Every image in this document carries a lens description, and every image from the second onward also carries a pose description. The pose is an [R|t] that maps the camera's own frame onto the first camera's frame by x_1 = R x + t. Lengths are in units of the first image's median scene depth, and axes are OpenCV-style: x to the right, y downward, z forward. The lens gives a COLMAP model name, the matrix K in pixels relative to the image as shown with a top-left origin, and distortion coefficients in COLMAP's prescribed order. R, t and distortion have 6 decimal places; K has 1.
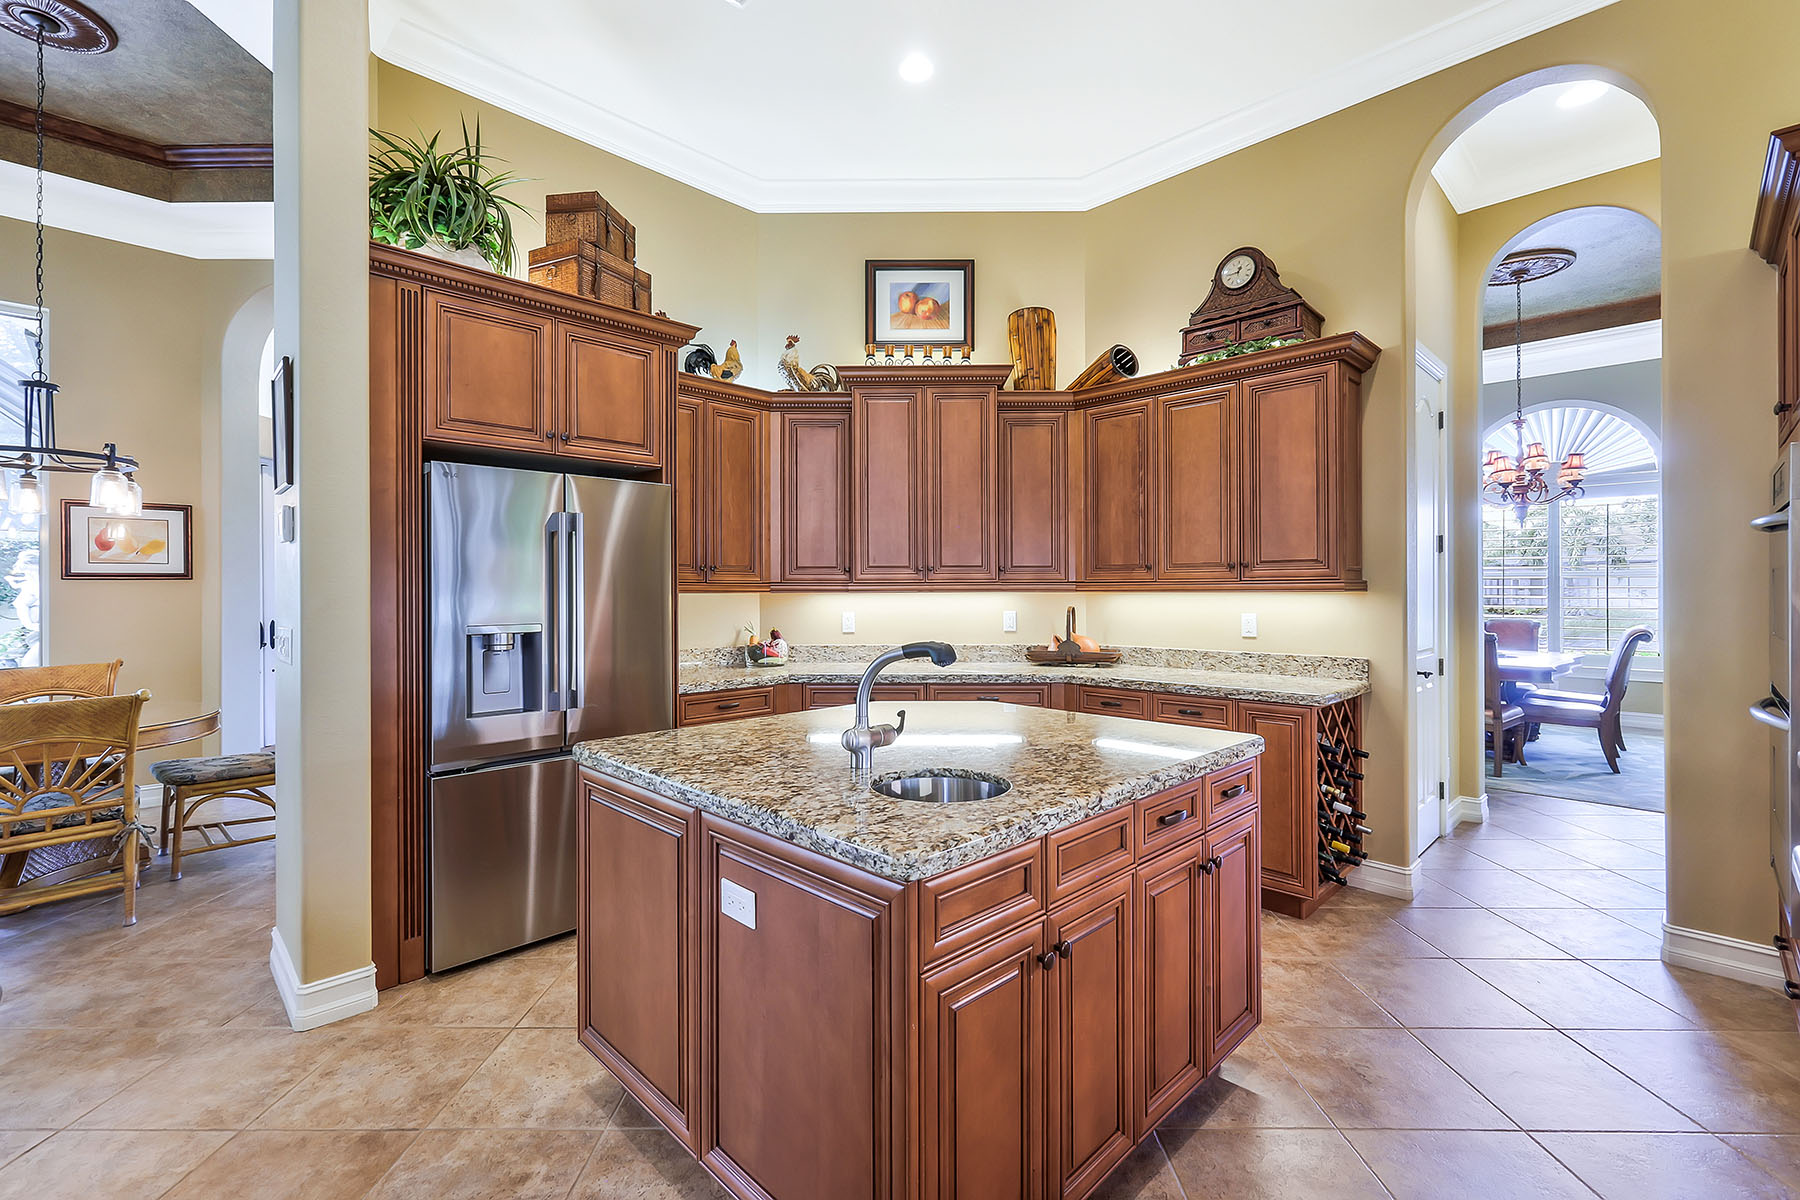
lens RADIAL K [[779.3, 0, 897.6], [0, 779.3, 591.1], [0, 0, 1]] dist [0.001462, 0.000043]
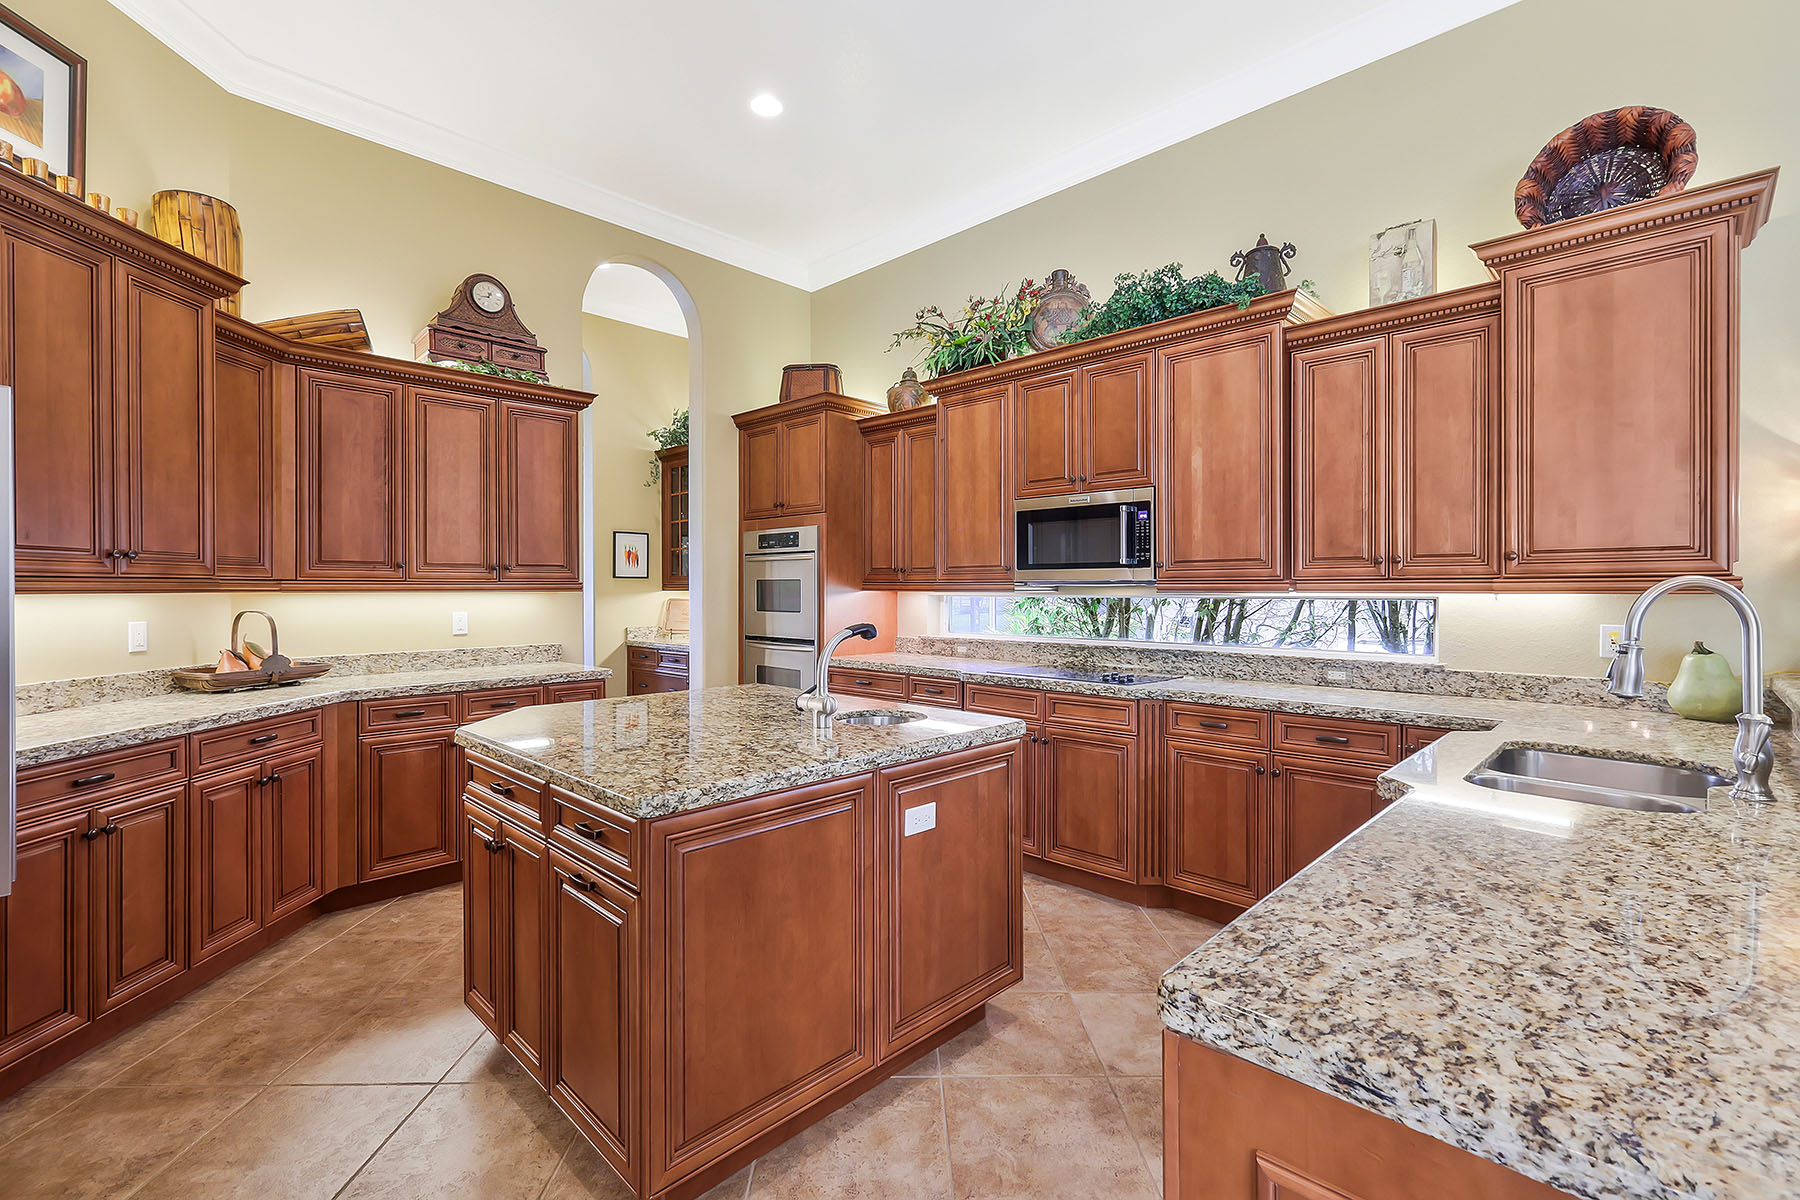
lens RADIAL K [[794.9, 0, 890.3], [0, 794.9, 587.8], [0, 0, 1]] dist [0.001497, 0.000746]
pose [[-0.003923, 0.003824, 0.999985, -0.641643], [0.003067, 0.999988, -0.003812, 0.001618], [-0.999988, 0.003052, -0.003934, 0.426118]]
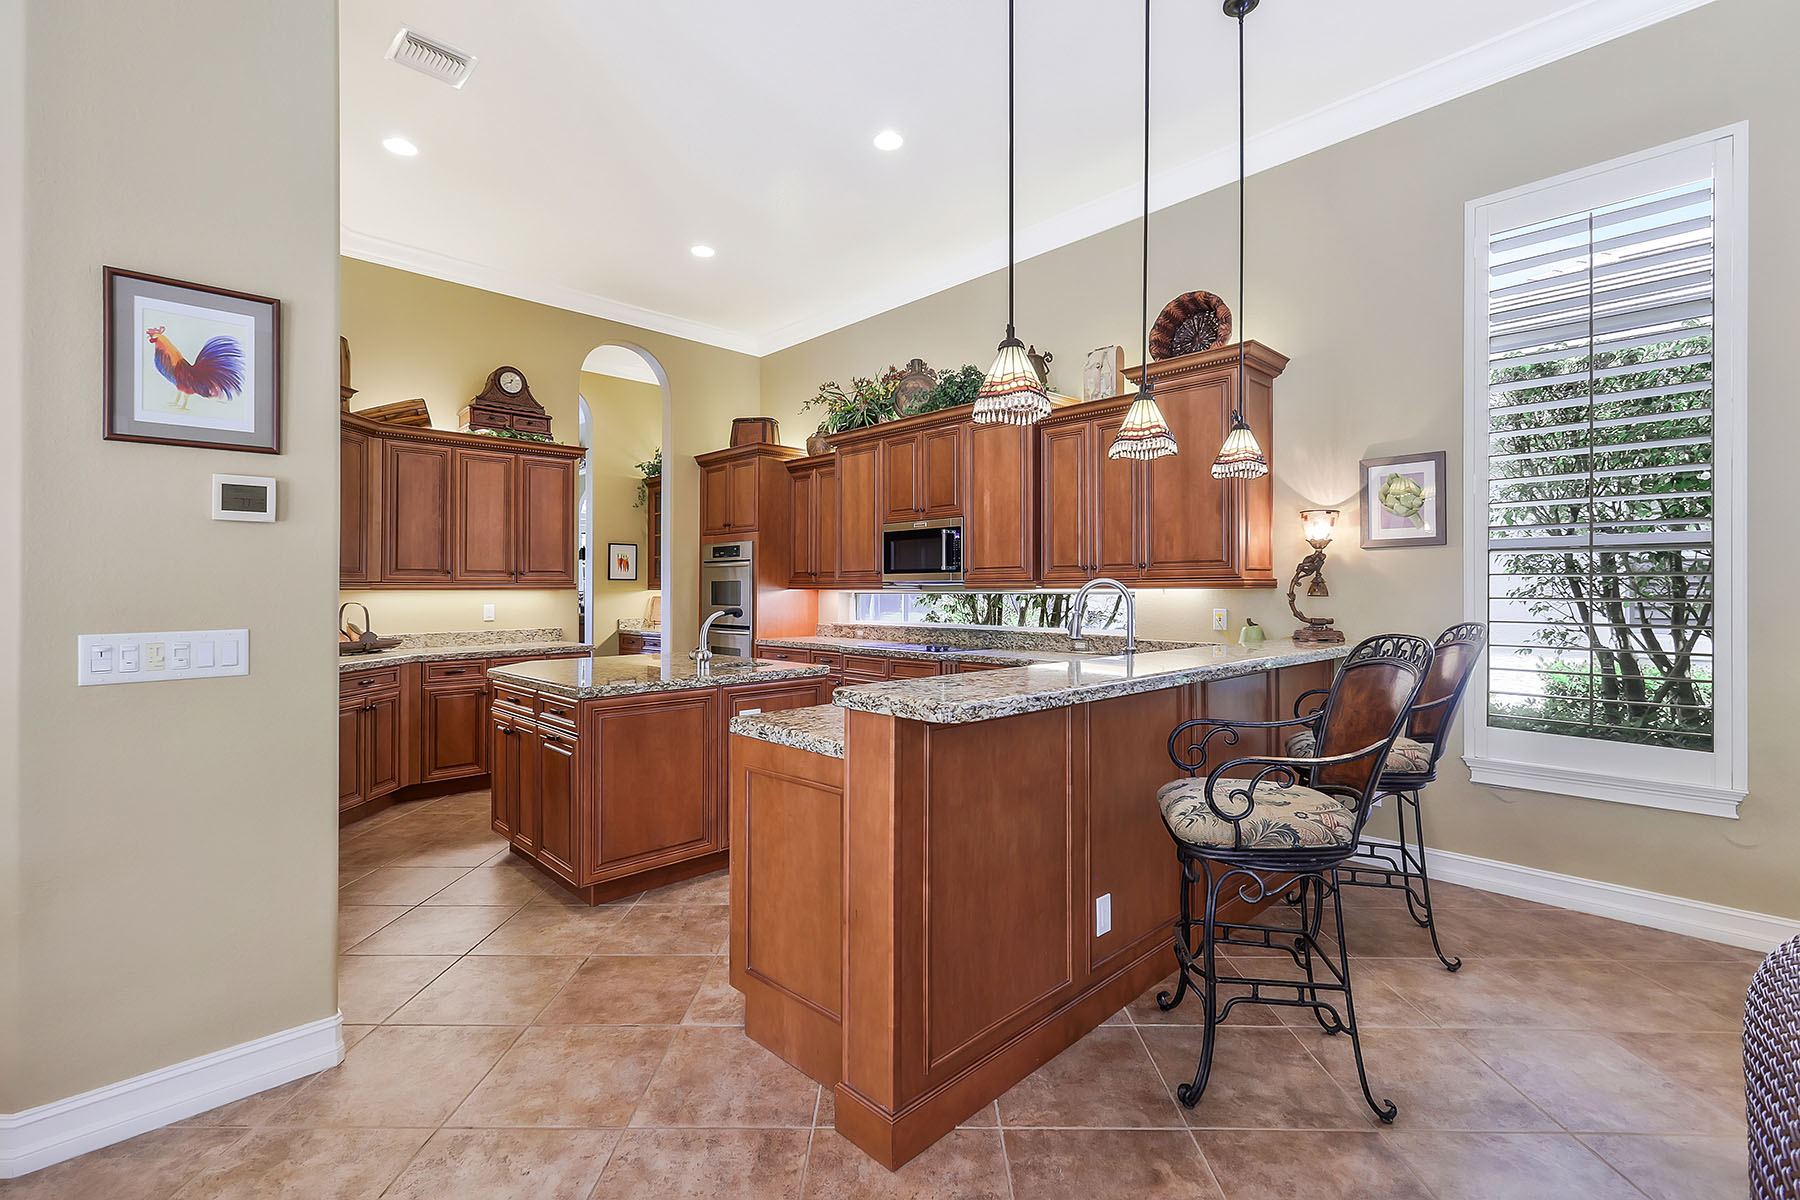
lens RADIAL K [[791.5, 0, 895.2], [0, 791.5, 573.7], [0, 0, 1]] dist [0.001514, 0.000015]
pose [[0.015048, 0.023076, 0.999620, -1.061575], [0.004812, 0.999720, -0.023151, 0.008468], [-0.999875, 0.005159, 0.014933, 0.207327]]
